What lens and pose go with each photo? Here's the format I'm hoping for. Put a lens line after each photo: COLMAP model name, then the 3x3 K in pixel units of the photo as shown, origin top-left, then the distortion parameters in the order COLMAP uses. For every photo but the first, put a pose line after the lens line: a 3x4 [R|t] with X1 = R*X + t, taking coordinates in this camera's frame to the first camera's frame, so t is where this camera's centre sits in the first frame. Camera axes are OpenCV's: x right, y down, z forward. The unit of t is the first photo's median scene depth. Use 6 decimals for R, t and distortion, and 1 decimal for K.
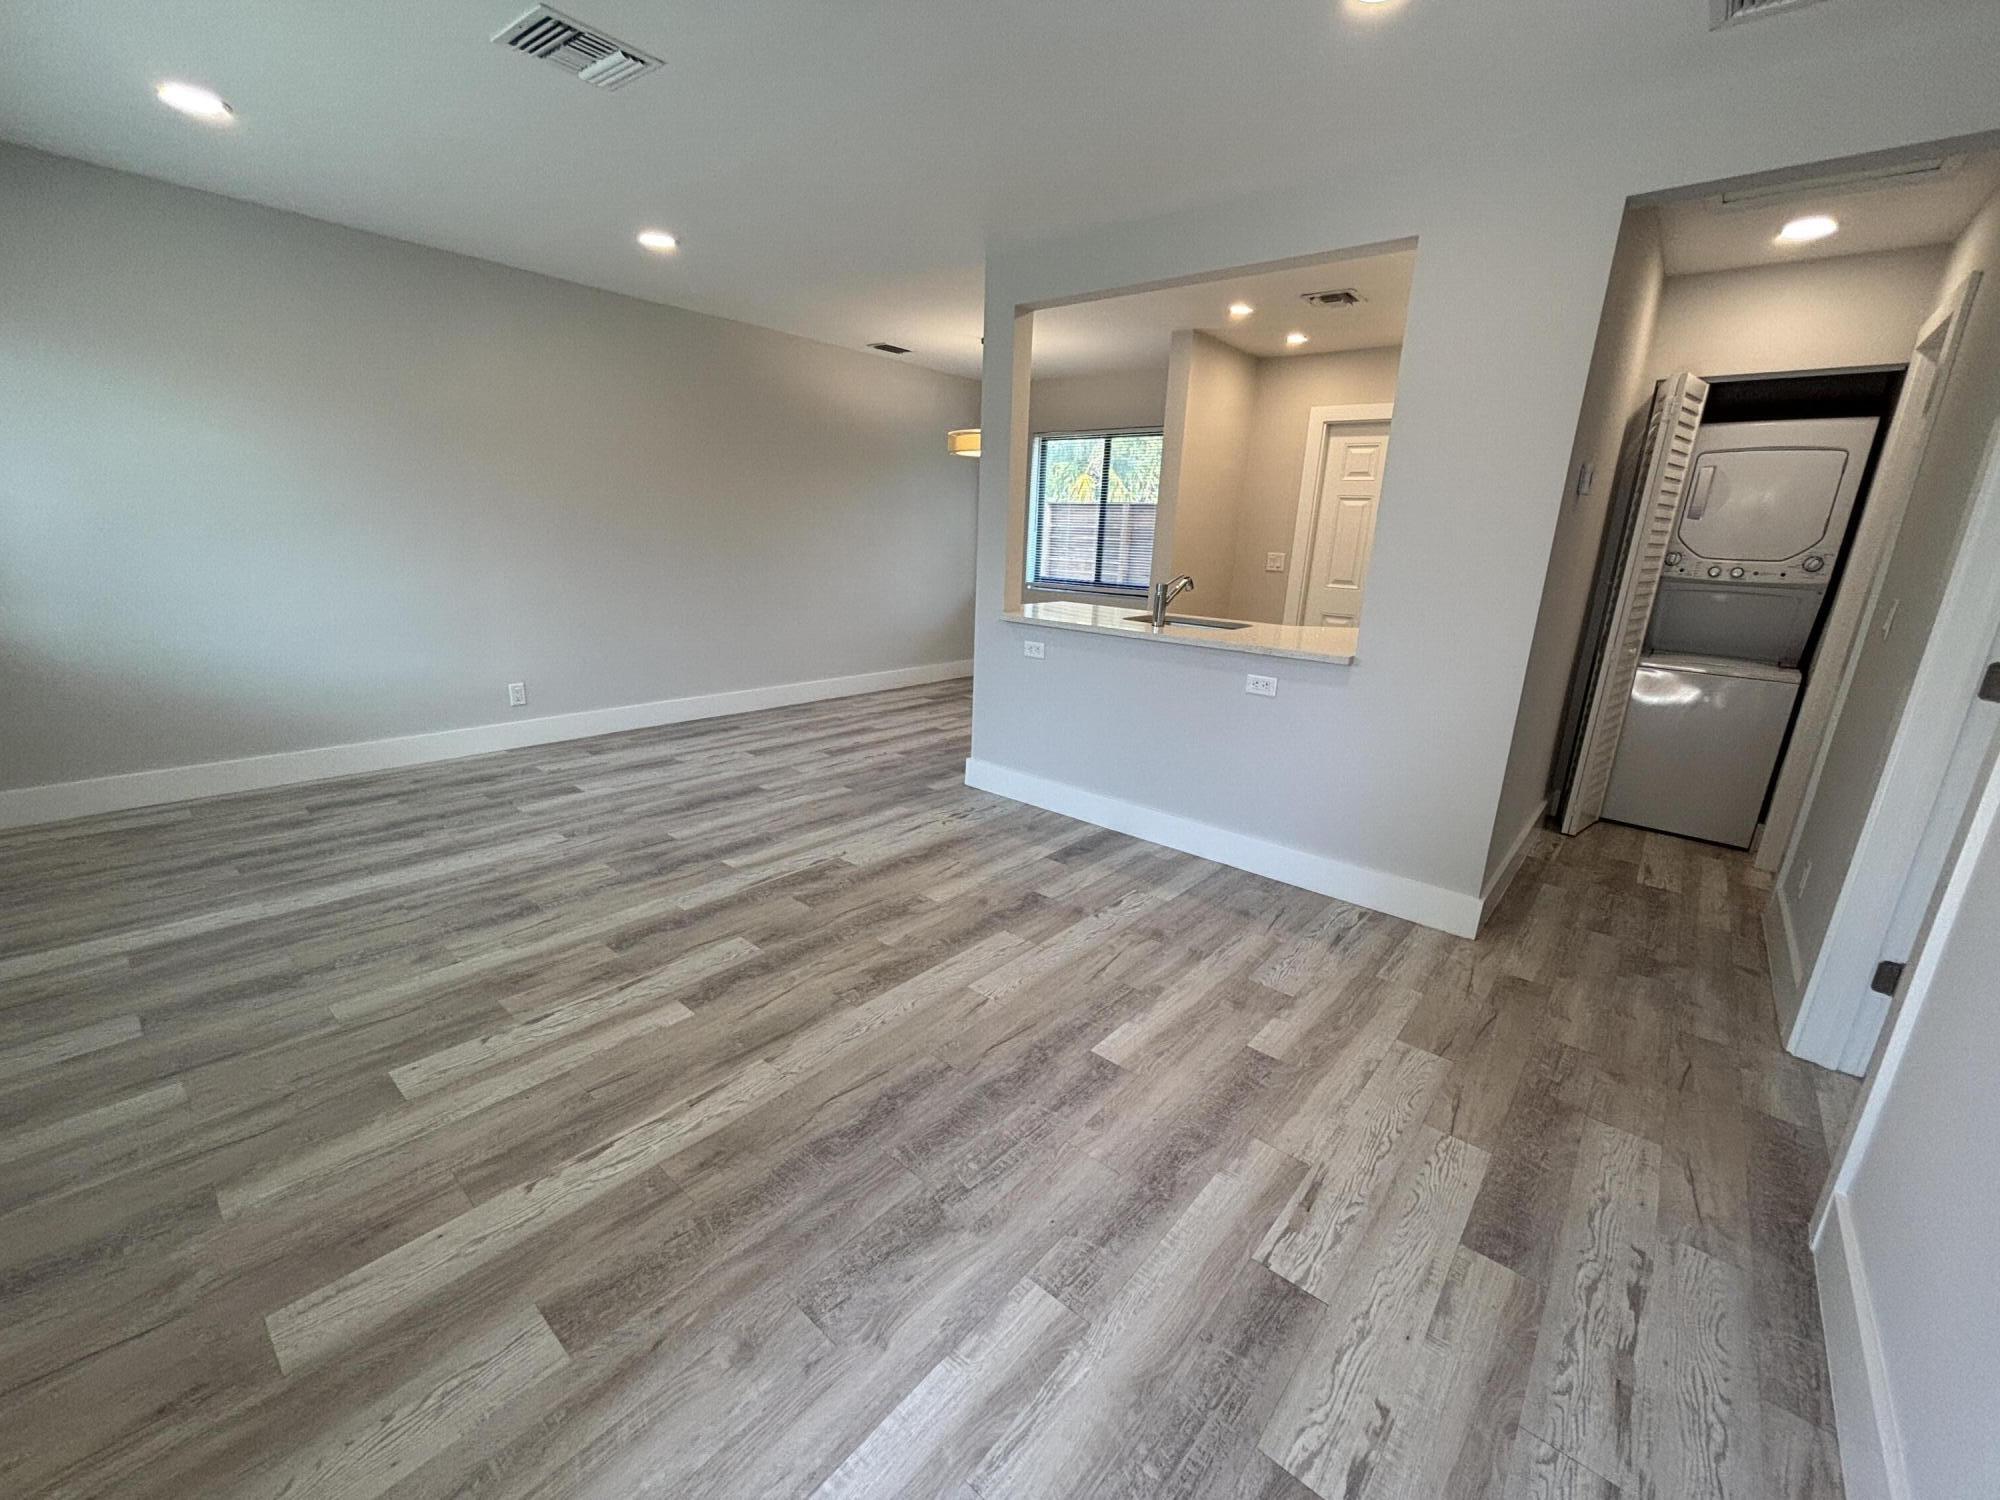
lens RADIAL K [[813.1, 0, 992.2], [0, 813.1, 751.3], [0, 0, 1]] dist [0.003183, -0.001406]
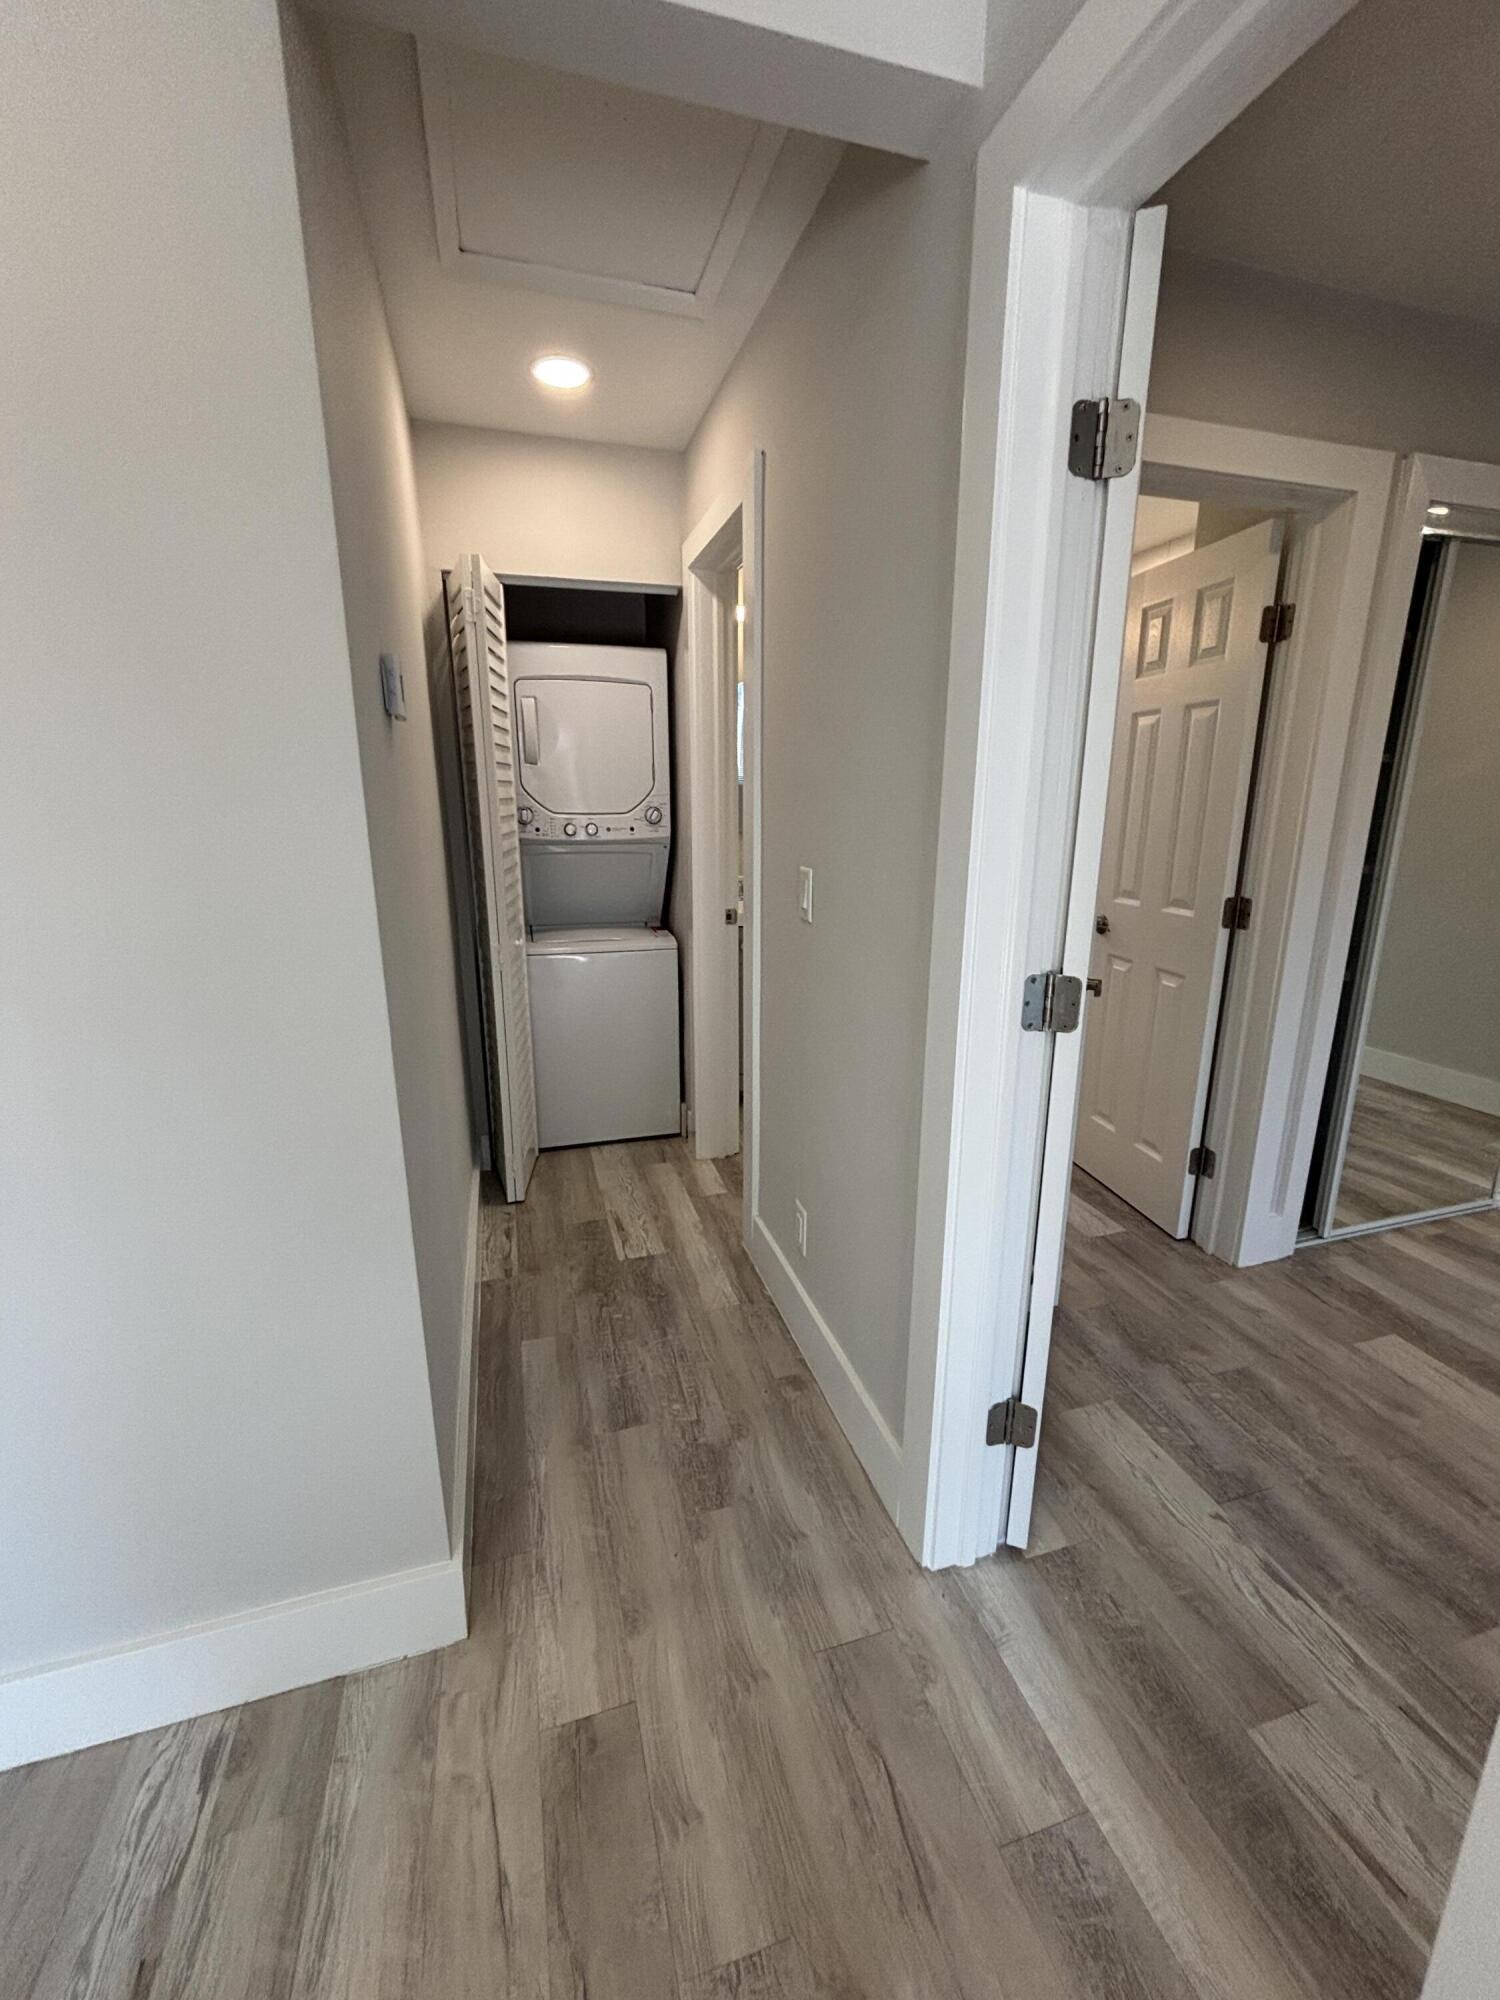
lens RADIAL K [[813.1, 0, 757.6], [0, 813.1, 992.4], [0, 0, 1]] dist [0.003183, -0.001406]
pose [[0.534653, -0.233643, 0.812131, 0.289931], [0.243049, 0.962930, 0.117019, -0.113273], [-0.809366, 0.134823, 0.571620, 0.405475]]
